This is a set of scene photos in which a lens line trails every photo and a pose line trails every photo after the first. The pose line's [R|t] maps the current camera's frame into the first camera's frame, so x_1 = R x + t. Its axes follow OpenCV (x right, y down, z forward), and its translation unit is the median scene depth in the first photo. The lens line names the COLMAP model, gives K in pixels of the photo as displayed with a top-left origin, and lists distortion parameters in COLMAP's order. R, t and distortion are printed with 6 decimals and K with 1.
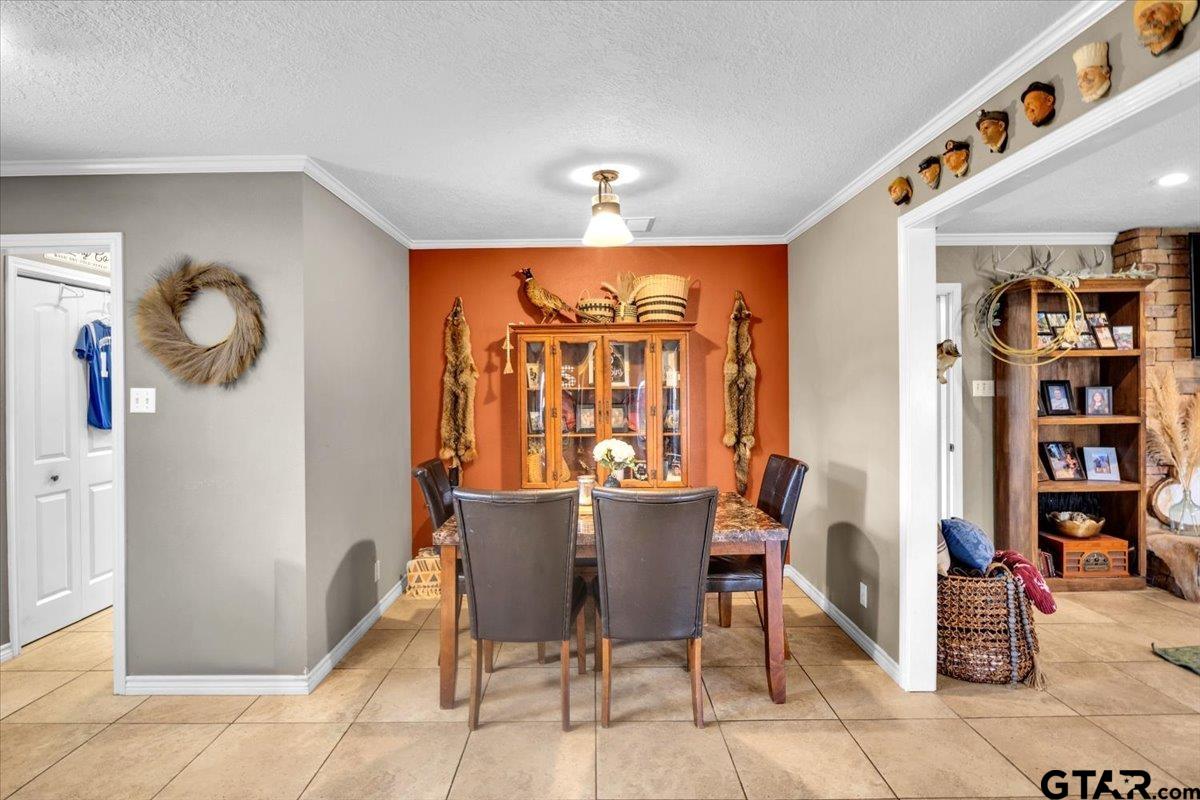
lens RADIAL K [[630.7, 0, 602.8], [0, 630.7, 381.5], [0, 0, 1]] dist [-0.022552, -0.000269]
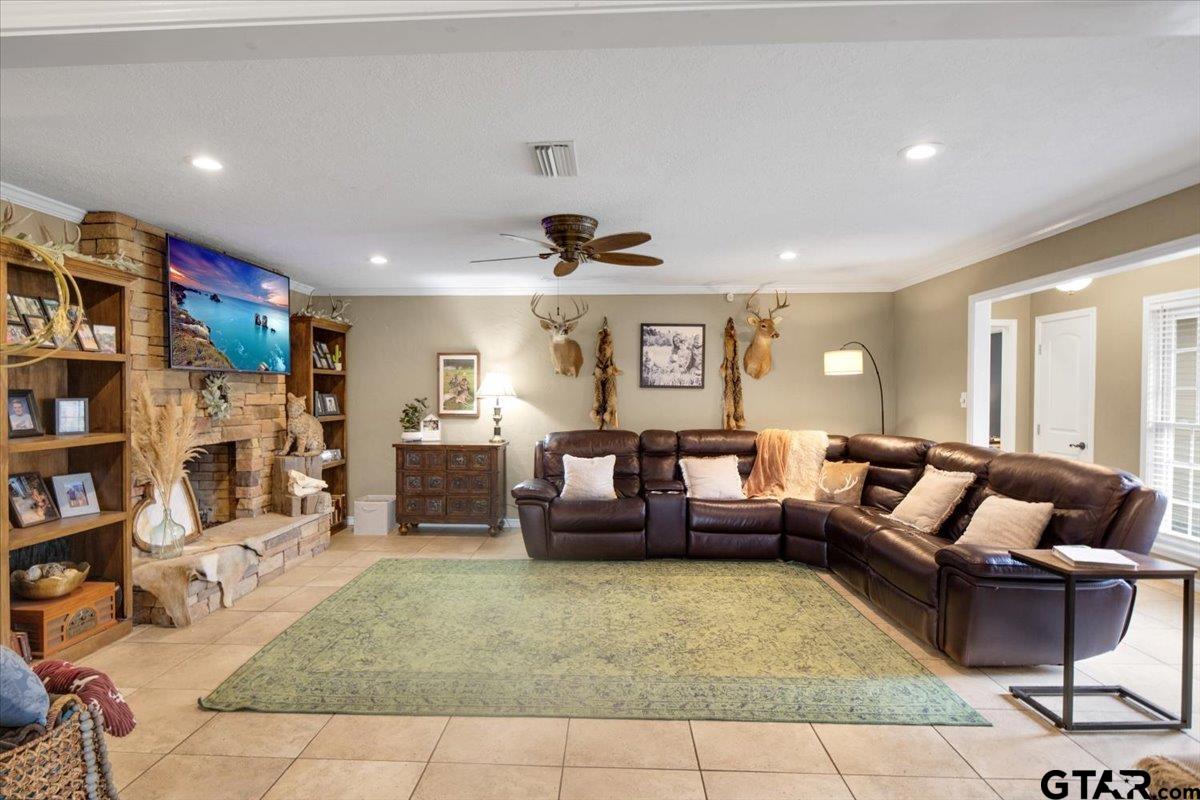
lens RADIAL K [[625.1, 0, 556.5], [0, 625.1, 408.2], [0, 0, 1]] dist [-0.004041, 0.001096]
pose [[0.085486, -0.017116, 0.996192, 0.059982], [-0.006354, 0.999823, 0.017724, 0.002880], [-0.996319, -0.007845, 0.085362, 0.328035]]
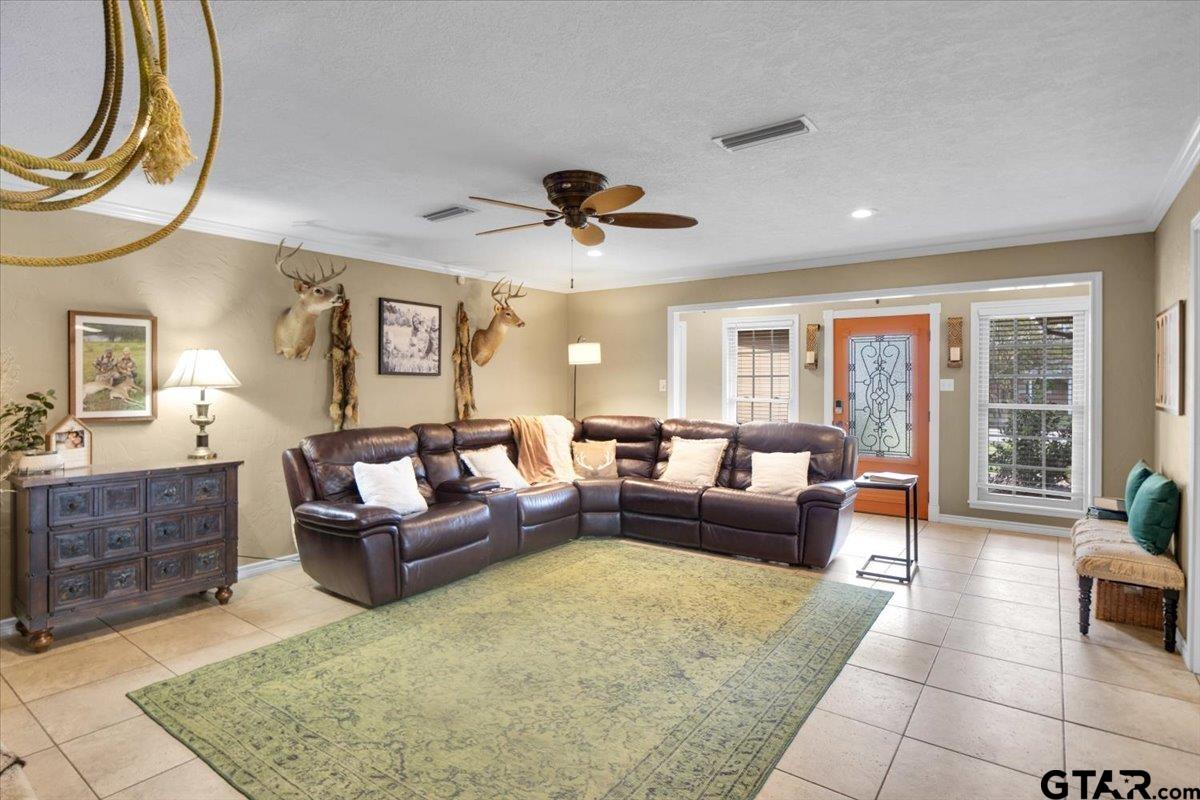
lens RADIAL K [[648.3, 0, 566.3], [0, 648.3, 382.5], [0, 0, 1]] dist [-0.001573, 0.000310]
pose [[-0.786544, 0.006993, 0.617494, 0.469508], [0.004798, 0.999975, -0.005214, 0.003233], [-0.617515, -0.001138, -0.786558, 1.020518]]
